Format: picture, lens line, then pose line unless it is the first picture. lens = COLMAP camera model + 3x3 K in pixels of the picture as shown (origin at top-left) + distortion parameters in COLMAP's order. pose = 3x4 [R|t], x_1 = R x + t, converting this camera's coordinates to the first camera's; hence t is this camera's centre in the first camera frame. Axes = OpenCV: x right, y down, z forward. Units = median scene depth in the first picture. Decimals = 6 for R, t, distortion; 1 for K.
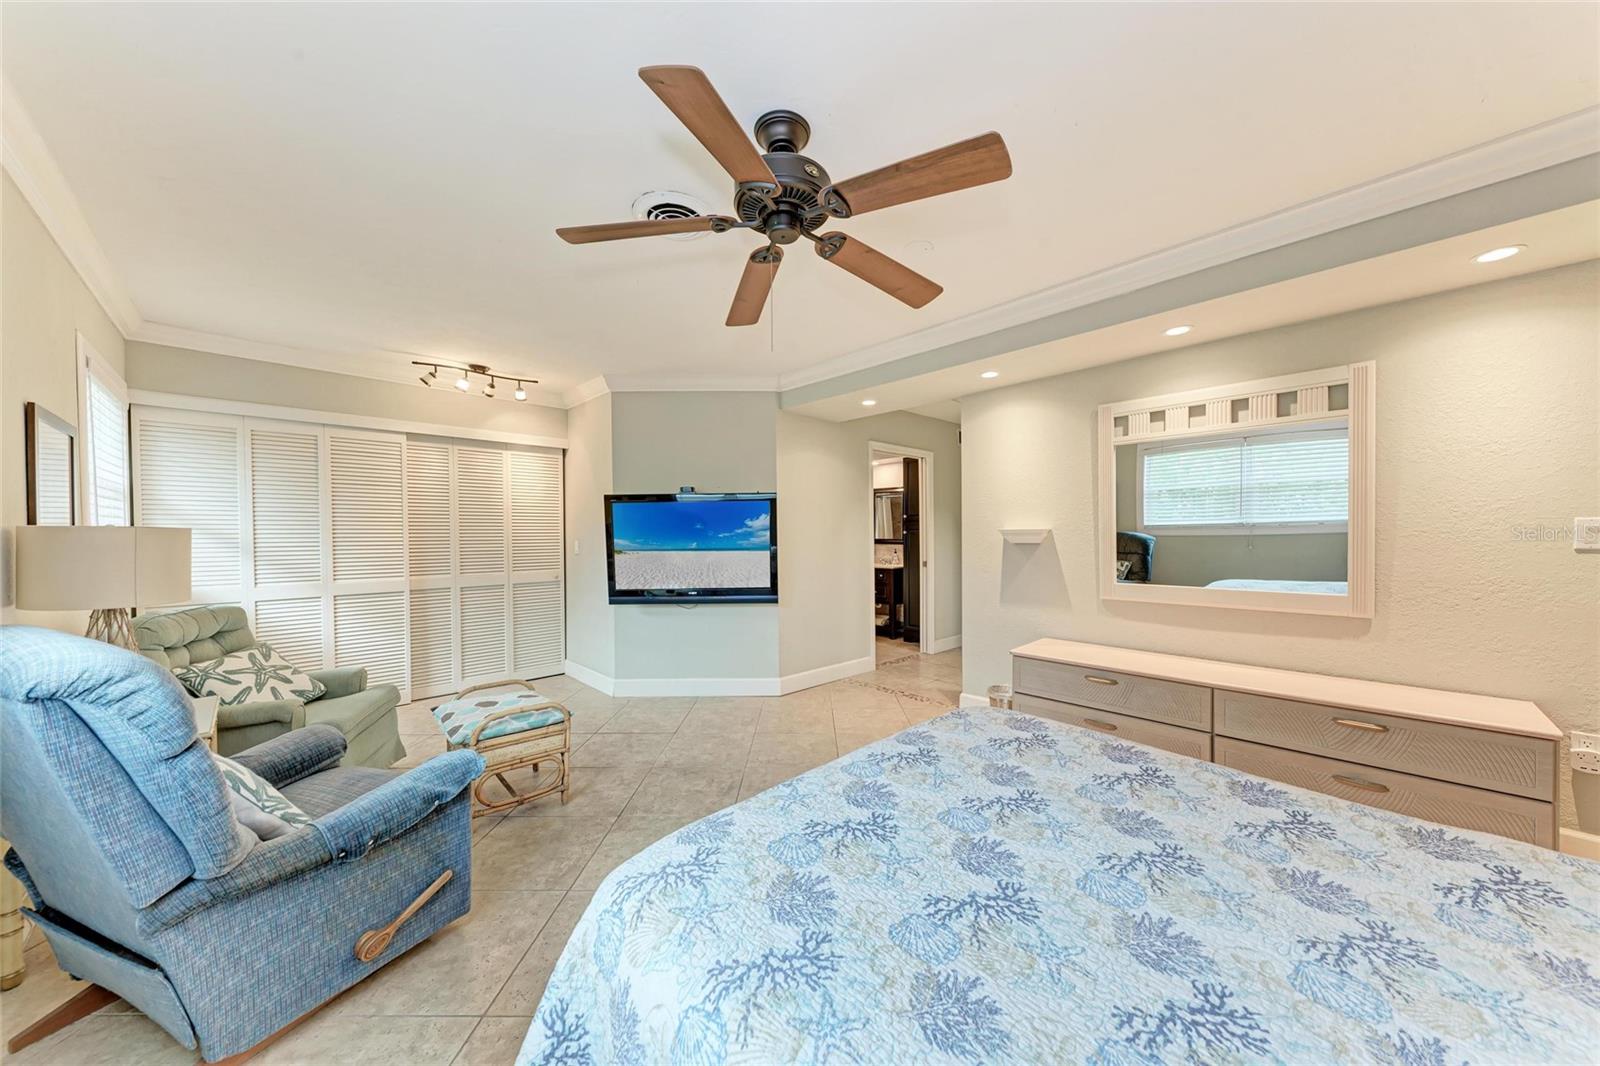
lens RADIAL K [[545.9, 0, 792.8], [0, 545.9, 538.2], [0, 0, 1]] dist [0.007644, -0.002542]
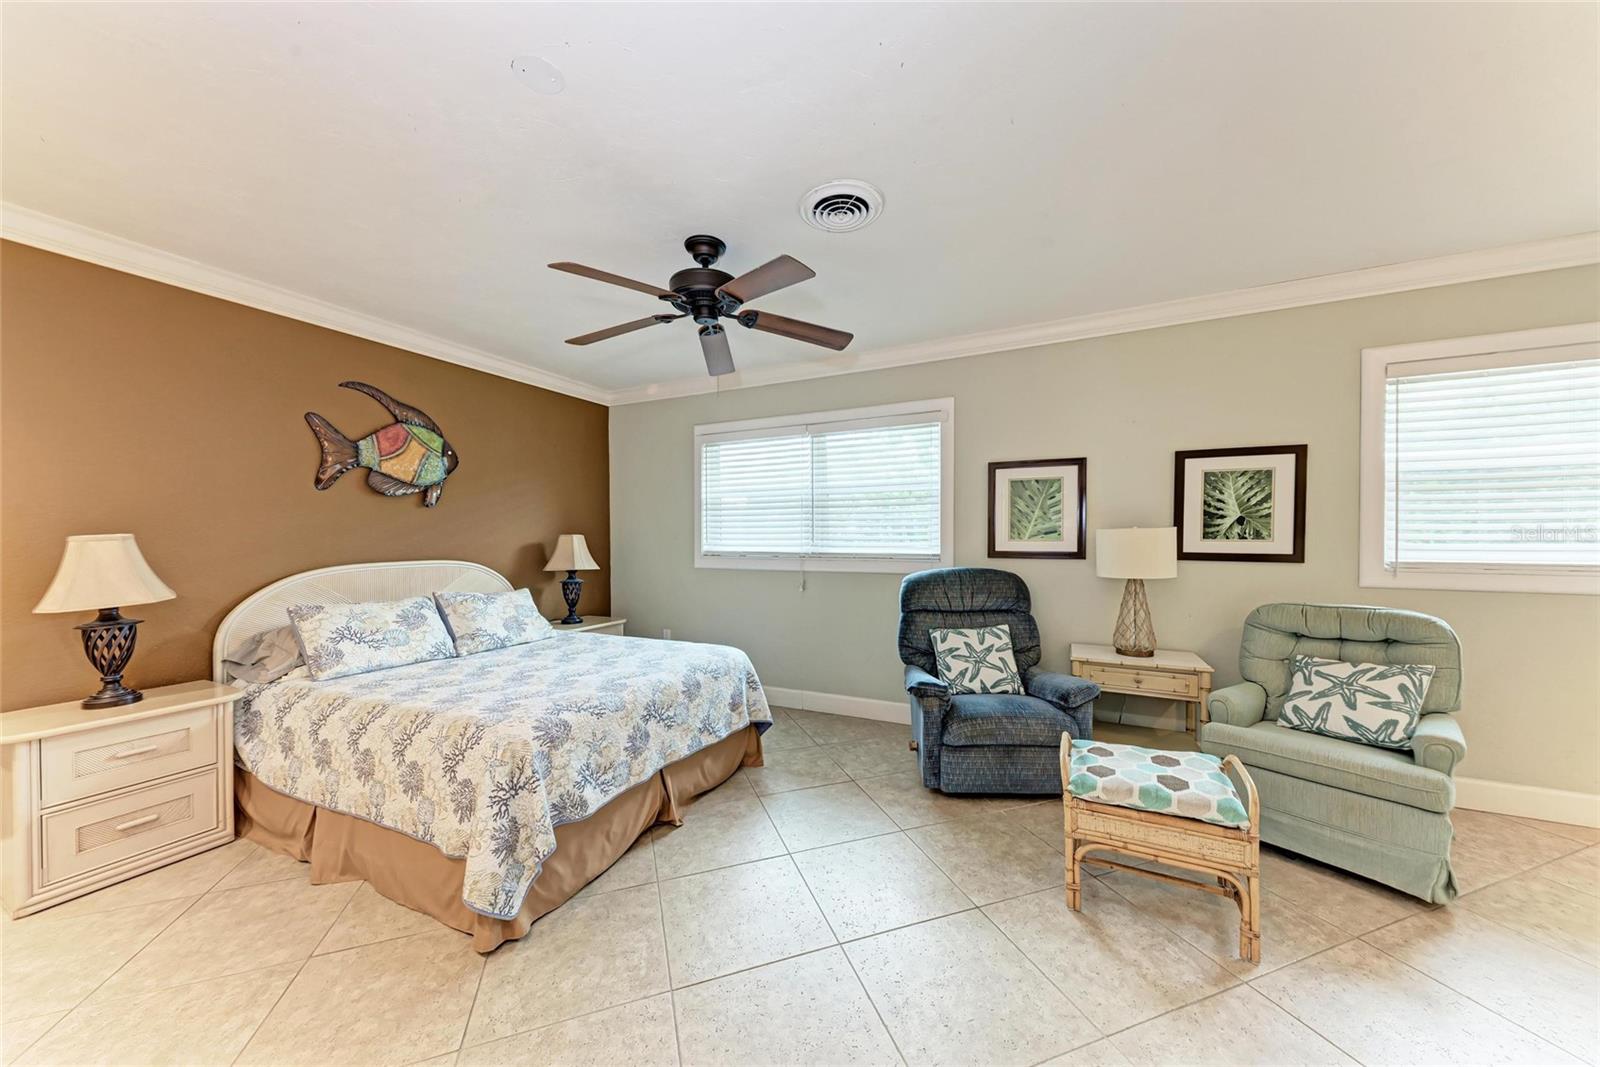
lens RADIAL K [[545.9, 0, 805.3], [0, 545.9, 541.3], [0, 0, 1]] dist [0.007644, -0.002542]
pose [[-0.938905, 0.013139, -0.343927, 0.111478], [0.007941, 0.999832, 0.016519, -0.008566], [0.344086, 0.012779, -0.938851, 1.114269]]
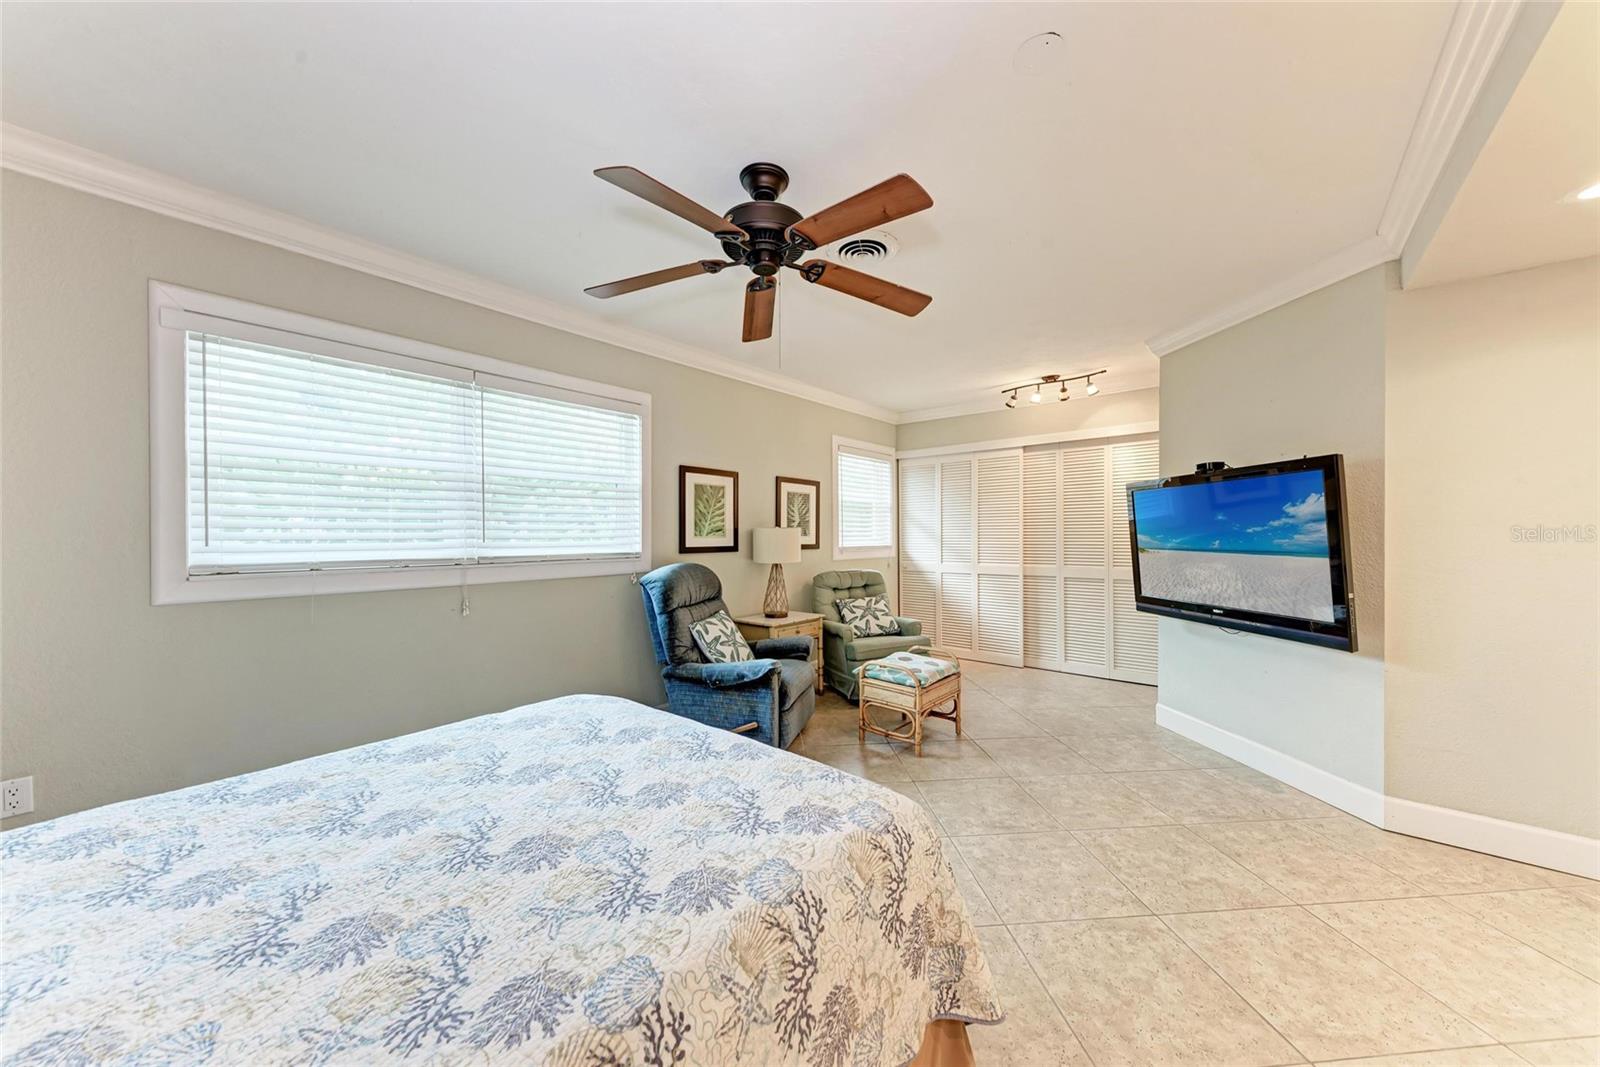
lens RADIAL K [[545.9, 0, 809.4], [0, 545.9, 538.6], [0, 0, 1]] dist [0.007644, -0.002542]
pose [[0.107505, 0.014143, -0.994104, 0.531570], [-0.001526, 0.999900, 0.014061, -0.004241], [0.994203, 0.000005, 0.107516, 0.457314]]
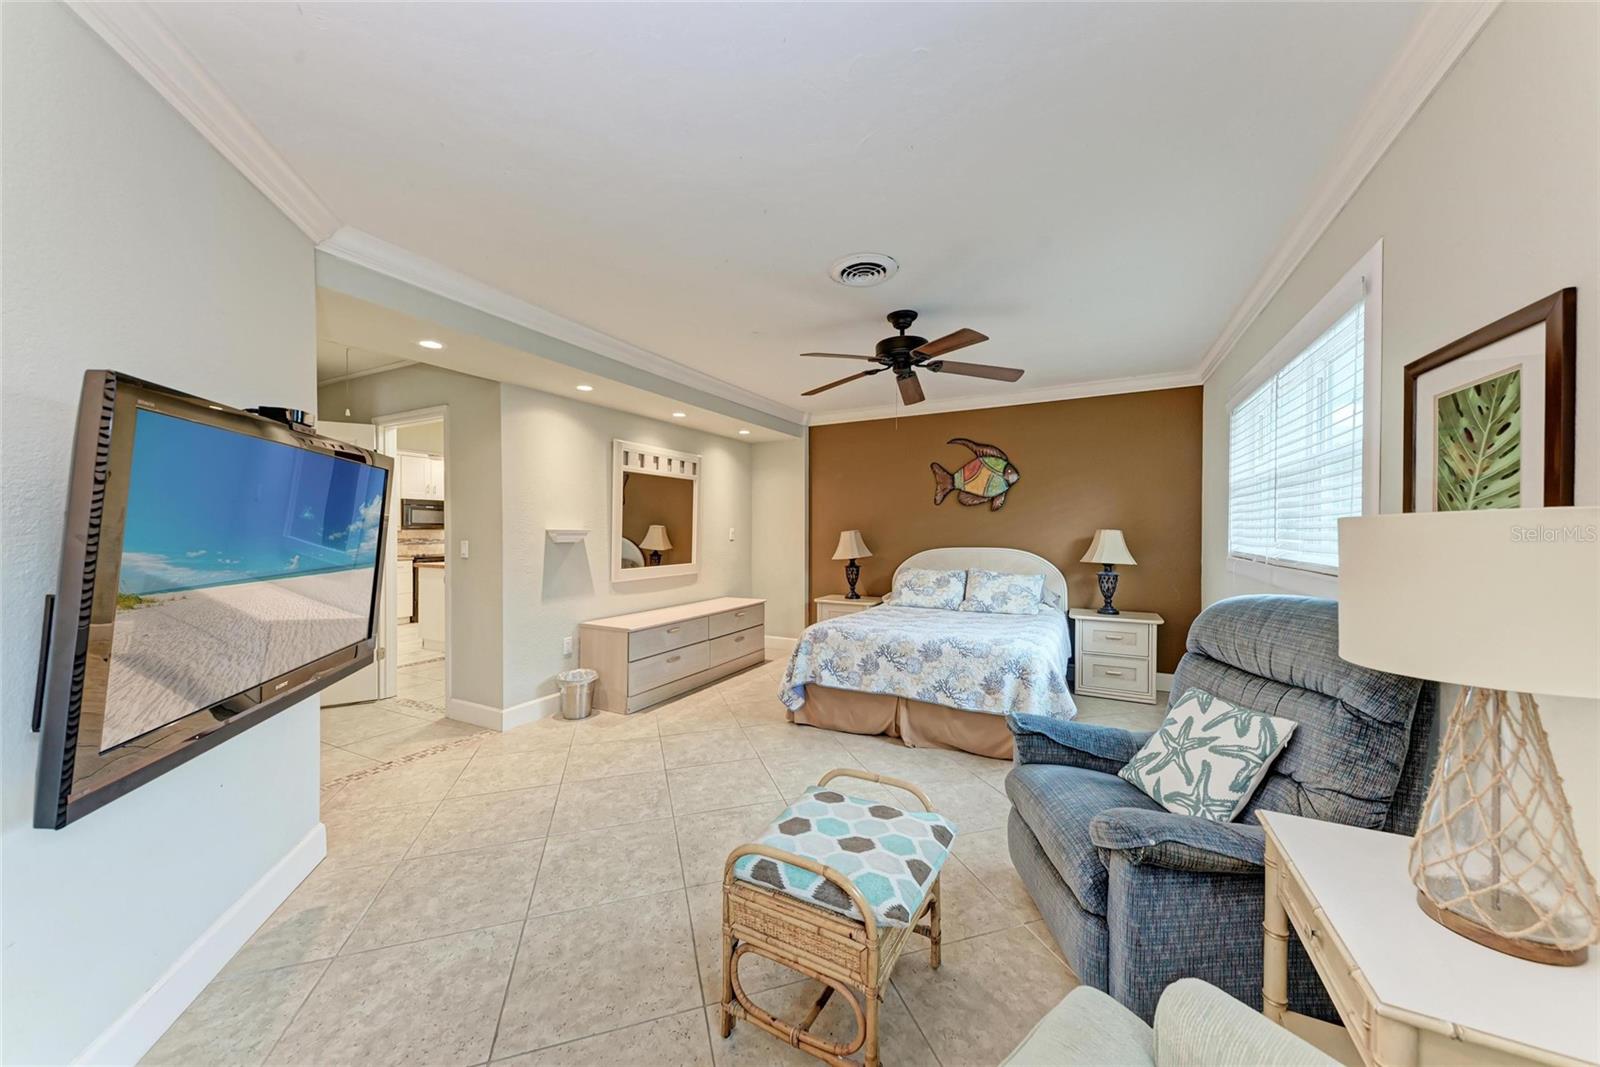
lens RADIAL K [[545.9, 0, 801.7], [0, 545.9, 533.7], [0, 0, 1]] dist [0.007644, -0.002542]
pose [[-0.320130, 0.002697, 0.947370, -0.767707], [0.007866, 0.999969, -0.000189, -0.004026], [-0.947341, 0.007391, -0.320141, 0.891749]]
